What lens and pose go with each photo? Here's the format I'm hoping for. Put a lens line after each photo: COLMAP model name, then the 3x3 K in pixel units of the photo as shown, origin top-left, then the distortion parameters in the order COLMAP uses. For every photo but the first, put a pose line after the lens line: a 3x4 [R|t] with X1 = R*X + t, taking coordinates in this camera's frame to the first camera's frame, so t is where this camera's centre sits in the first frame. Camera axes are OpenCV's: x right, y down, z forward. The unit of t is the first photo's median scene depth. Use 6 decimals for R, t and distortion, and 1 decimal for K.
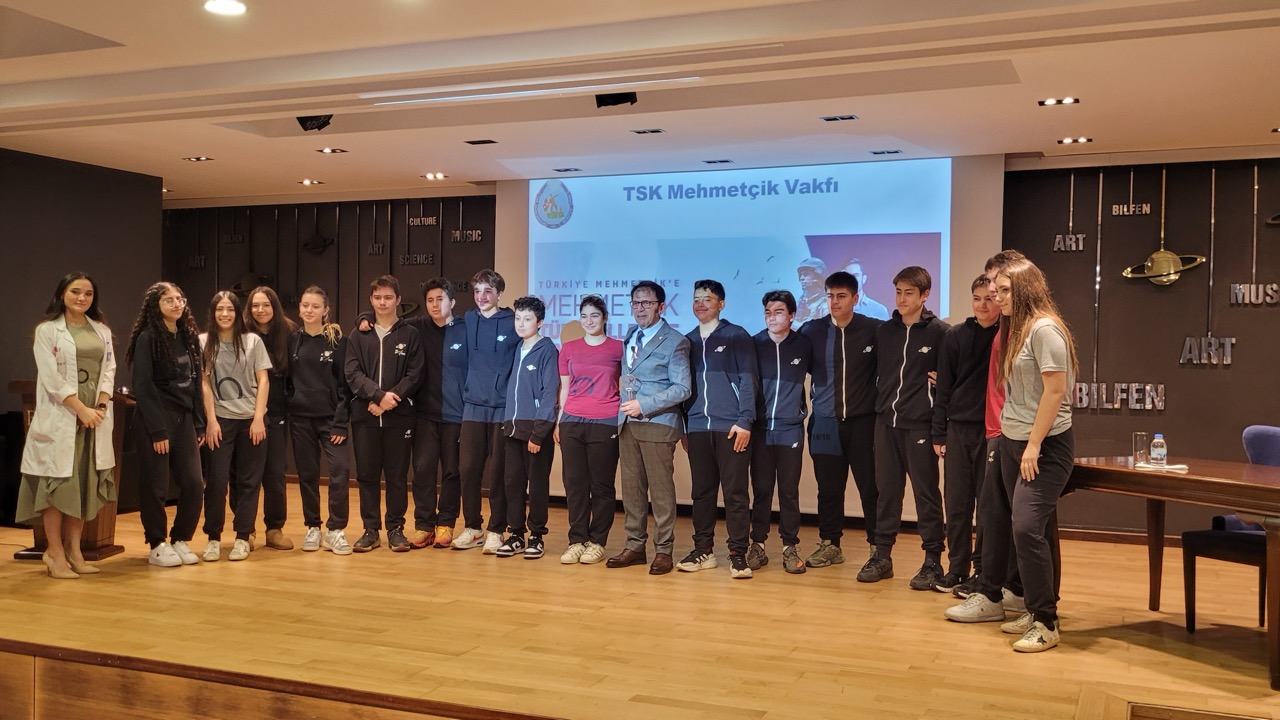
lens RADIAL K [[1039.4, 0, 642.9], [0, 1039.4, 360.8], [0, 0, 1]] dist [-0.008274, -0.002124]
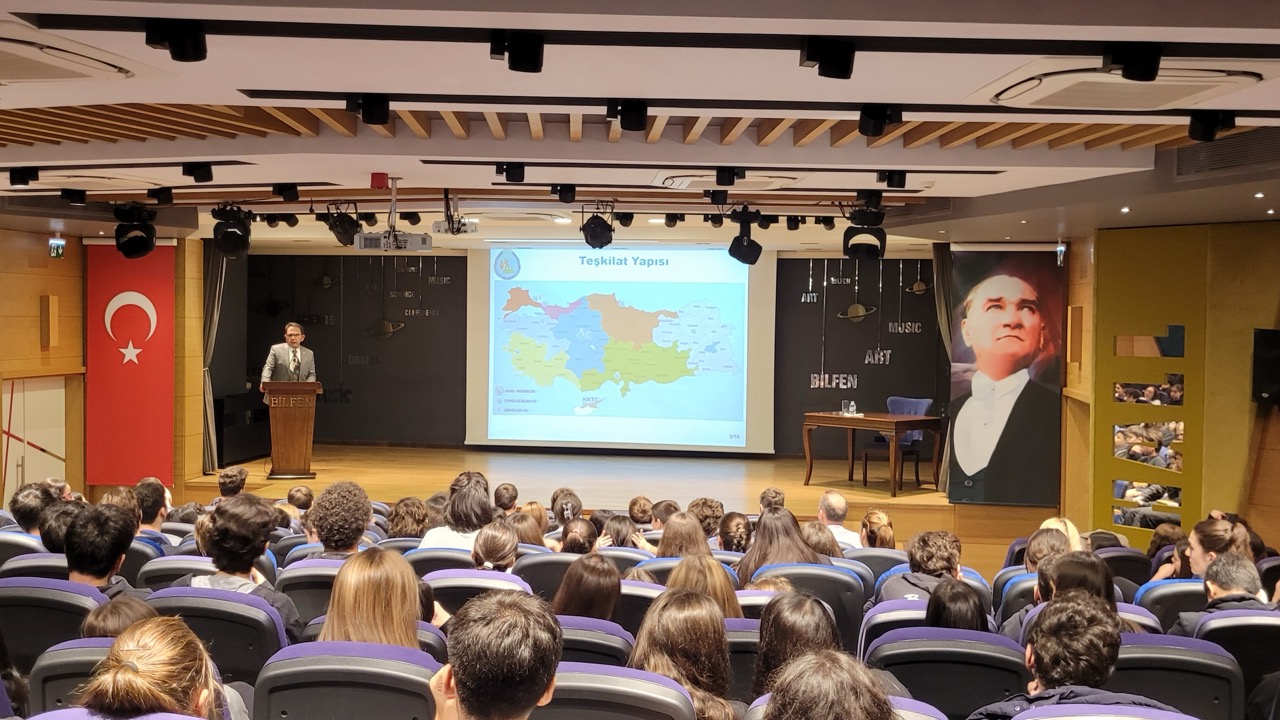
lens RADIAL K [[1039.4, 0, 637.5], [0, 1039.4, 360.4], [0, 0, 1]] dist [-0.008274, -0.002124]
pose [[0.968920, -0.009202, 0.247204, -0.339296], [0.003410, 0.999710, 0.023848, -0.048346], [-0.247352, -0.022264, 0.968670, -0.706851]]
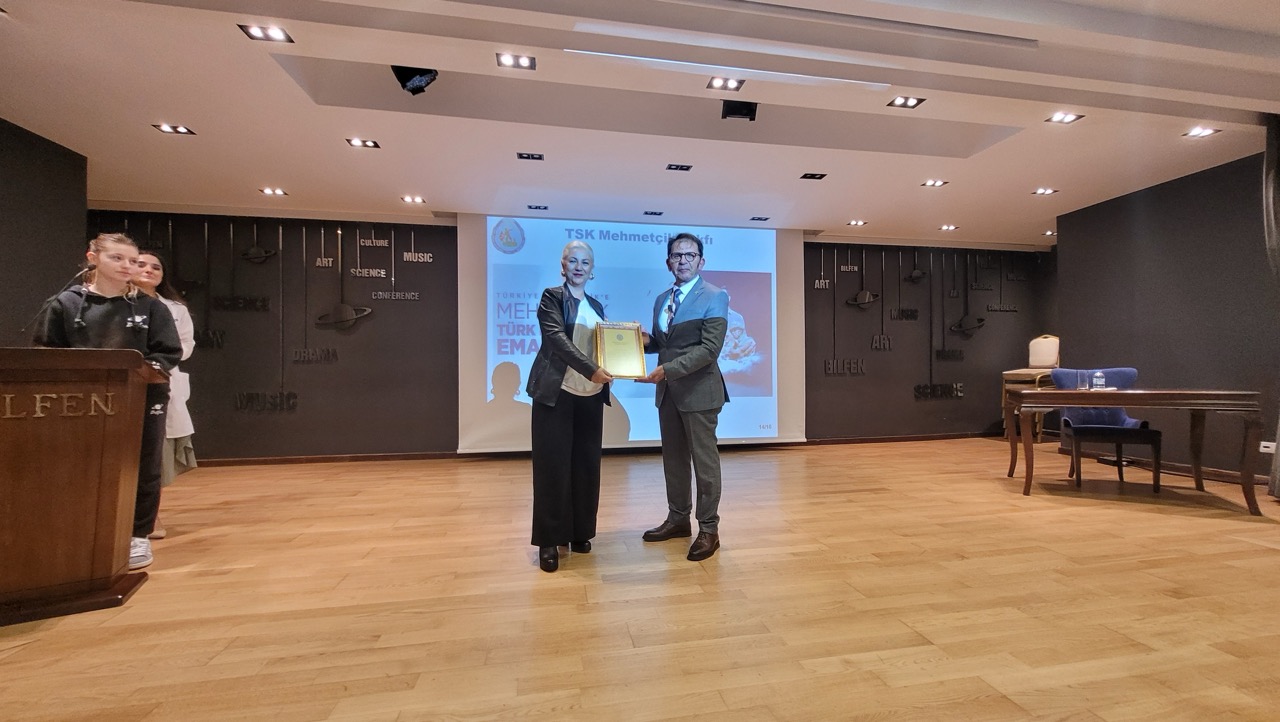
lens RADIAL K [[490.3, 0, 648.0], [0, 490.3, 362.6], [0, 0, 1]] dist [0.000870, 0.000175]
pose [[0.849865, -0.009876, 0.526908, -0.317105], [0.022742, 0.999580, -0.017946, 0.034460], [-0.526509, 0.027235, 0.849733, 0.433112]]
